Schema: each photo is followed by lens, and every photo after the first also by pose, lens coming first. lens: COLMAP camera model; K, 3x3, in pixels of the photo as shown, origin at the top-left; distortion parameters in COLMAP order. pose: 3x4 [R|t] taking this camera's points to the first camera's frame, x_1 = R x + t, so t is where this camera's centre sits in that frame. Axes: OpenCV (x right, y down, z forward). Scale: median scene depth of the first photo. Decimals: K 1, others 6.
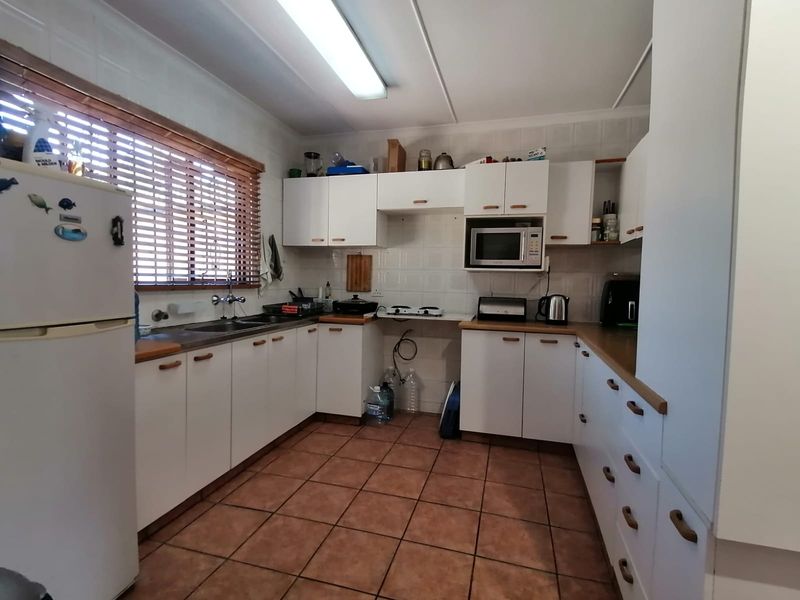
lens RADIAL K [[397.8, 0, 403.8], [0, 397.8, 301.4], [0, 0, 1]] dist [0.046514, -0.034198]
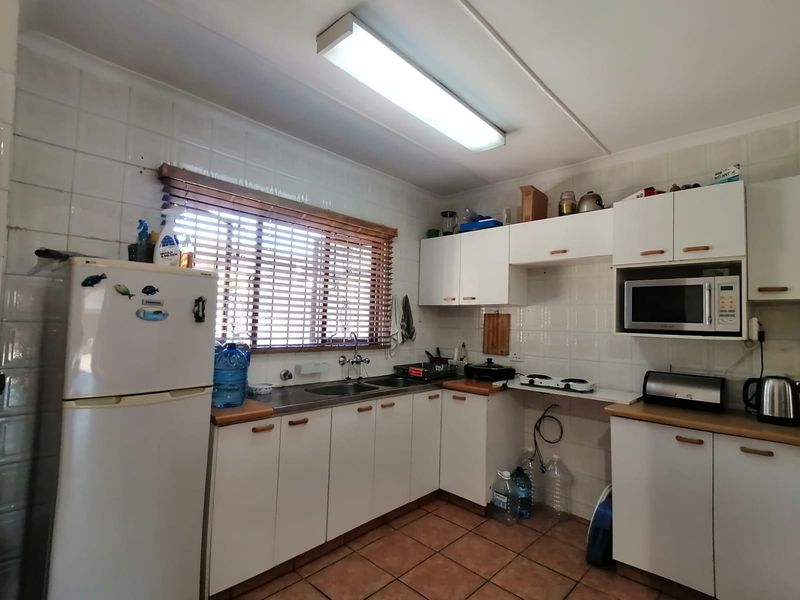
lens RADIAL K [[397.8, 0, 403.8], [0, 397.8, 301.4], [0, 0, 1]] dist [0.046514, -0.034198]
pose [[0.883977, -0.022610, -0.466984, 0.153408], [-0.034807, 0.992875, -0.113961, -0.041164], [0.466233, 0.116993, 0.876892, 0.128802]]
